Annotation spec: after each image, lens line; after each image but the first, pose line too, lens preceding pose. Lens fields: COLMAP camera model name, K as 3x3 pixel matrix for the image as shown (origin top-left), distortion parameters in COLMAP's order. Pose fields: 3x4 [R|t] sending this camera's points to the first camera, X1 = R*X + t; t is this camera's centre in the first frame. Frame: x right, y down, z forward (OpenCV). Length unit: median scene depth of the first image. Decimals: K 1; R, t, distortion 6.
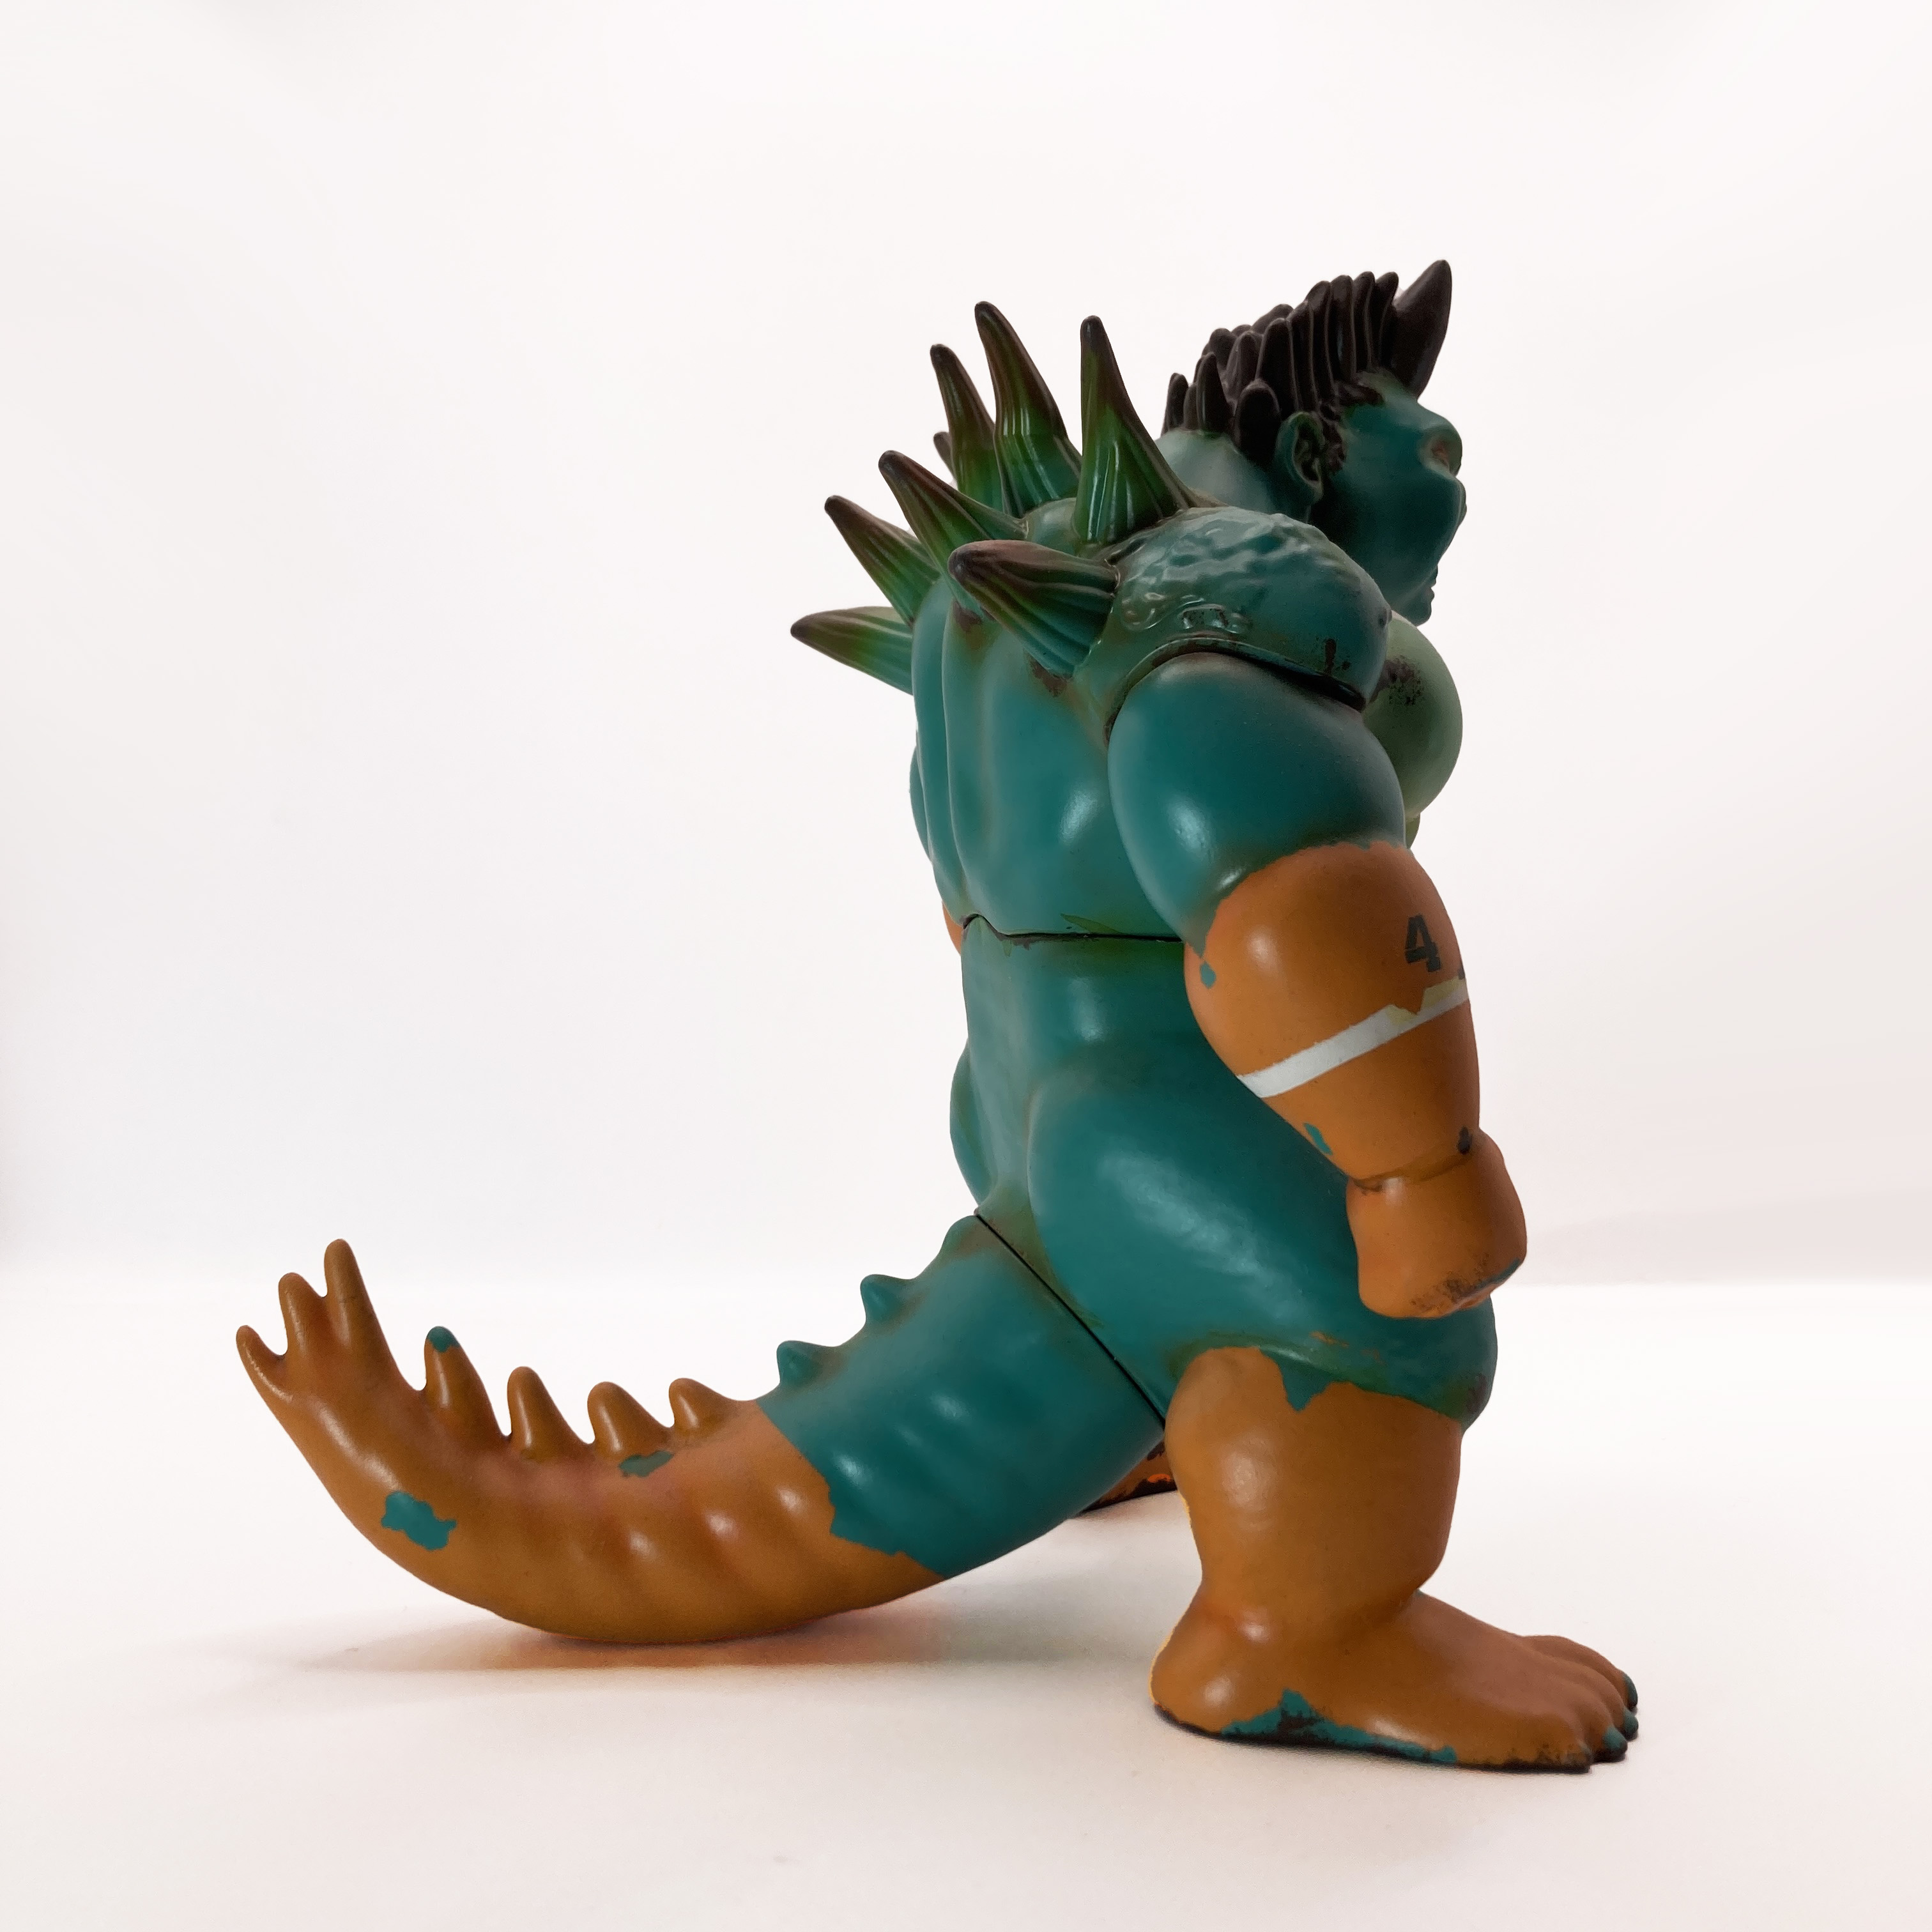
lens RADIAL K [[2094.7, 0, 966.0], [0, 2094.7, 966.0], [0, 0, 1]] dist [0.203892, -0.668704]
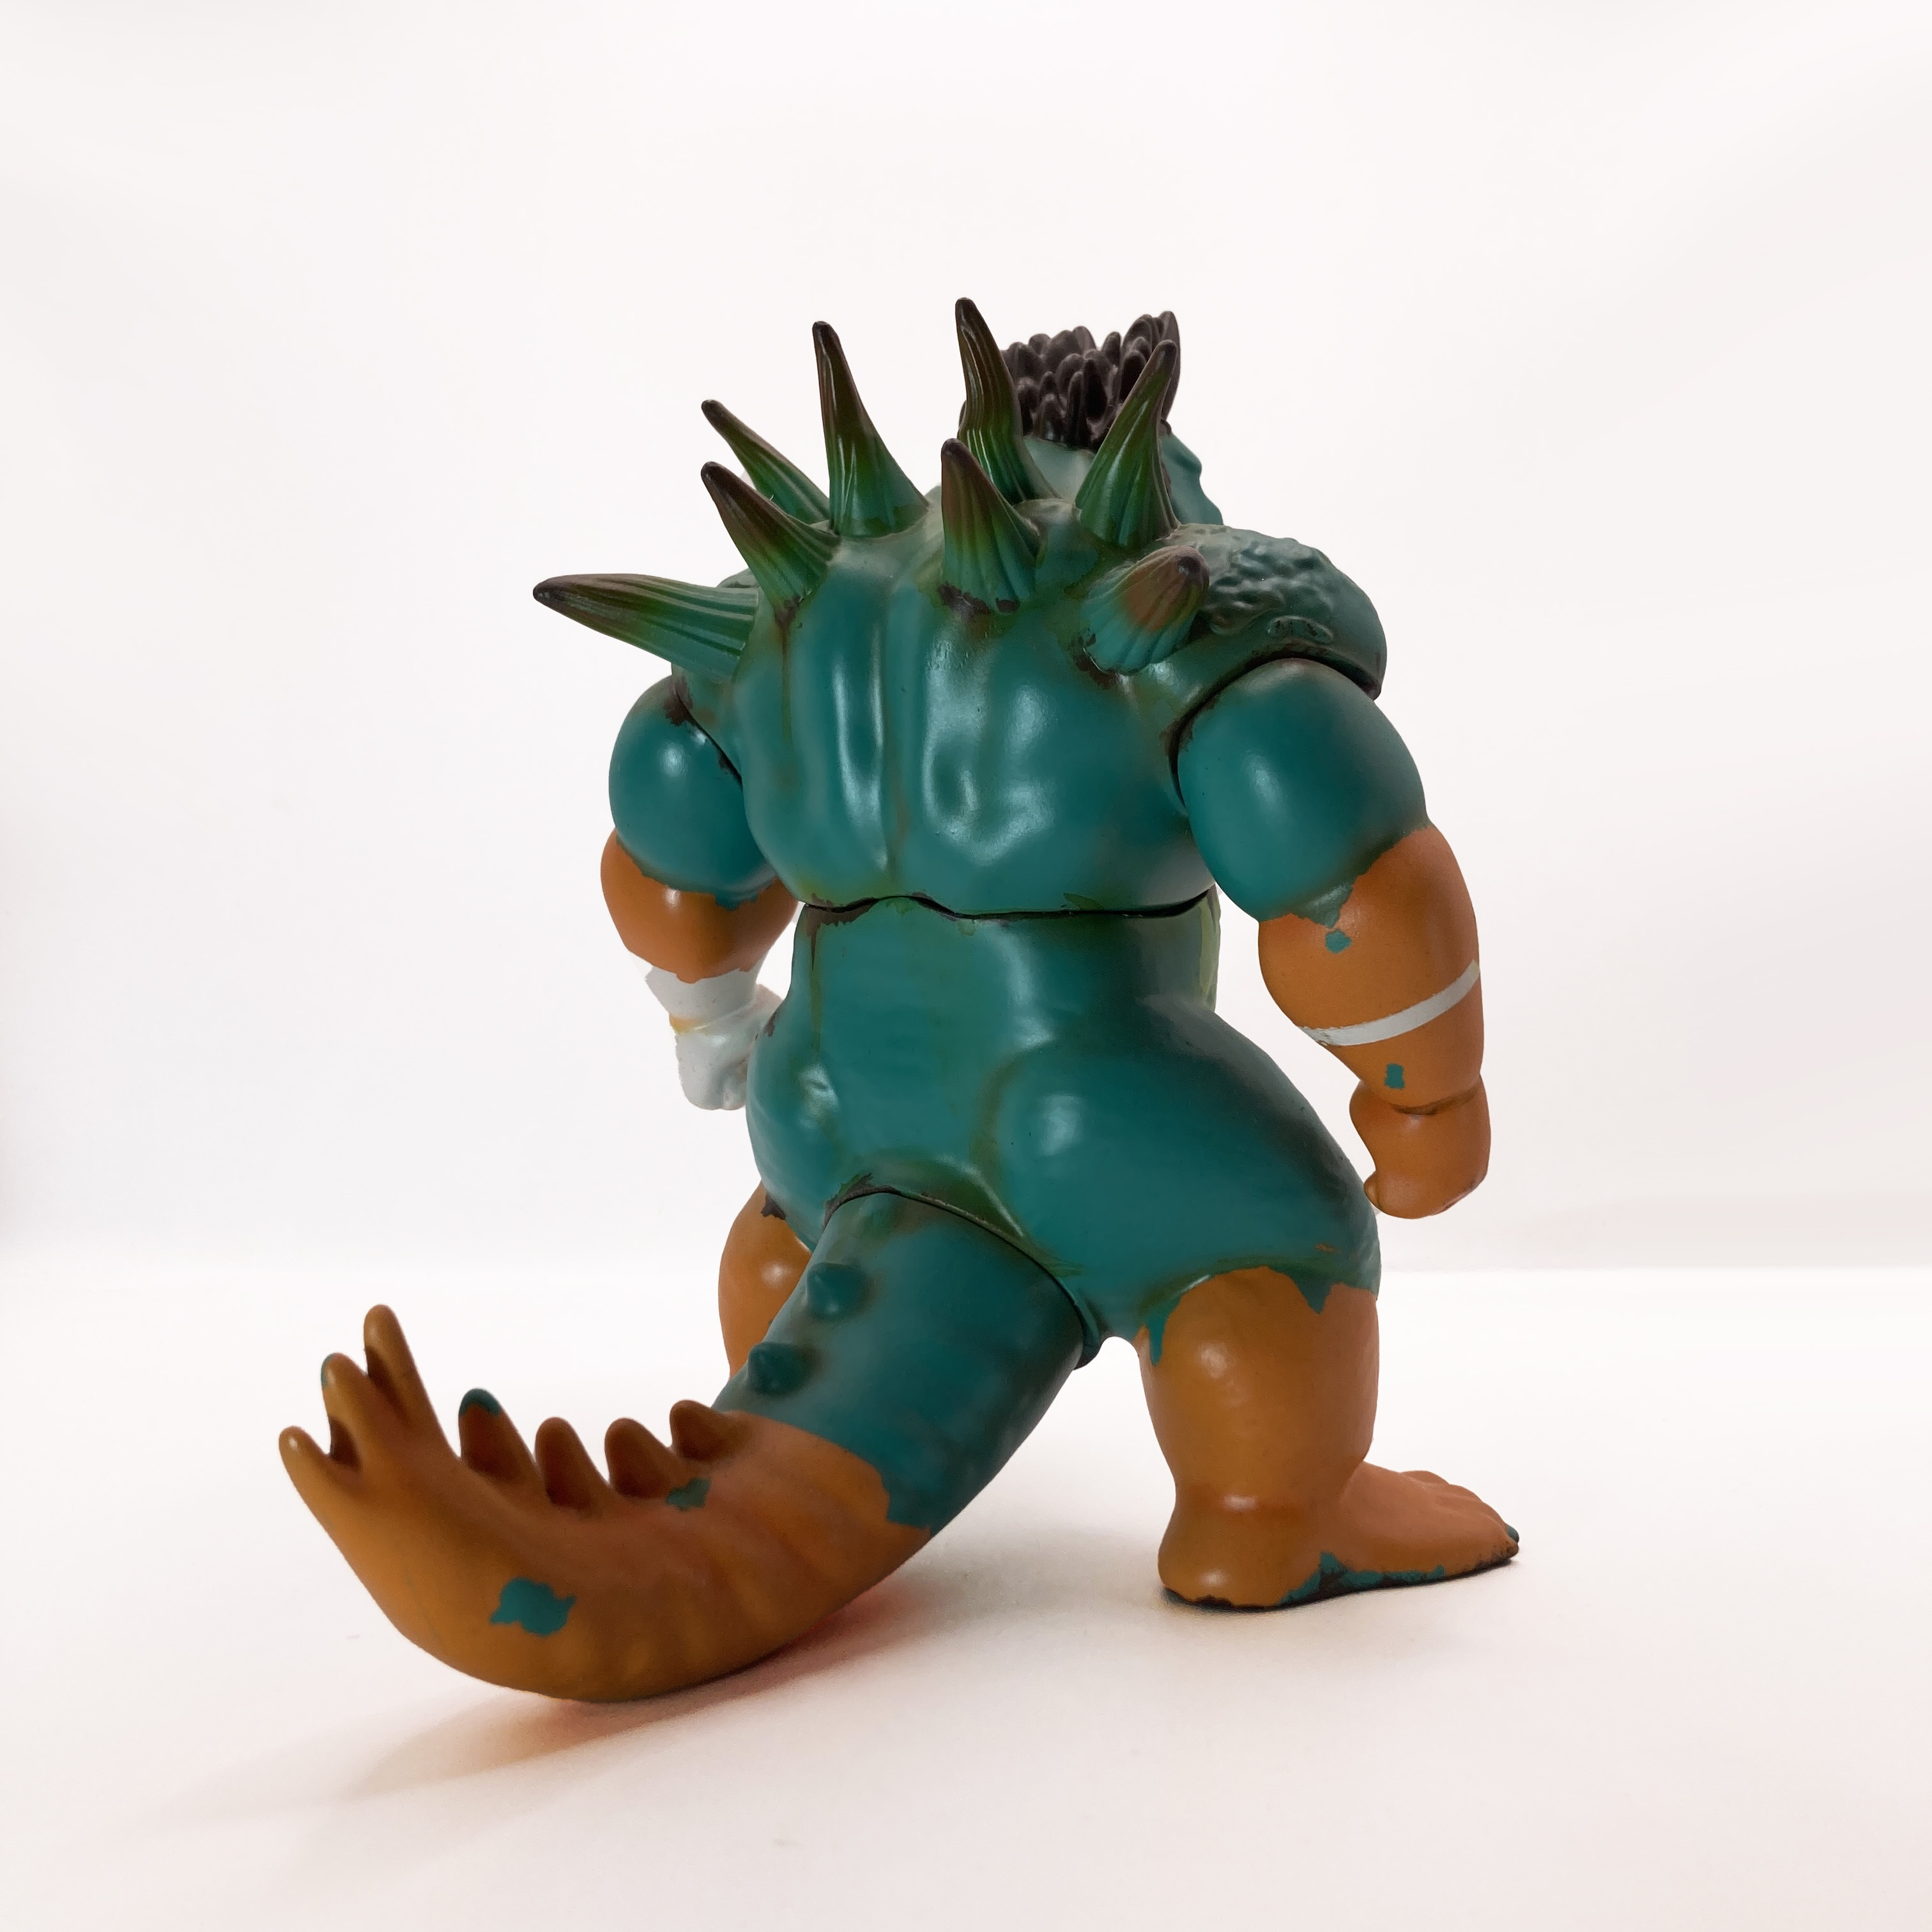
lens RADIAL K [[2094.7, 0, 966.0], [0, 2094.7, 966.0], [0, 0, 1]] dist [0.203892, -0.668704]
pose [[0.764194, -0.048395, 0.643169, -0.677527], [0.038592, 0.998825, 0.029303, -0.020681], [-0.643831, 0.002428, 0.765164, 0.217226]]
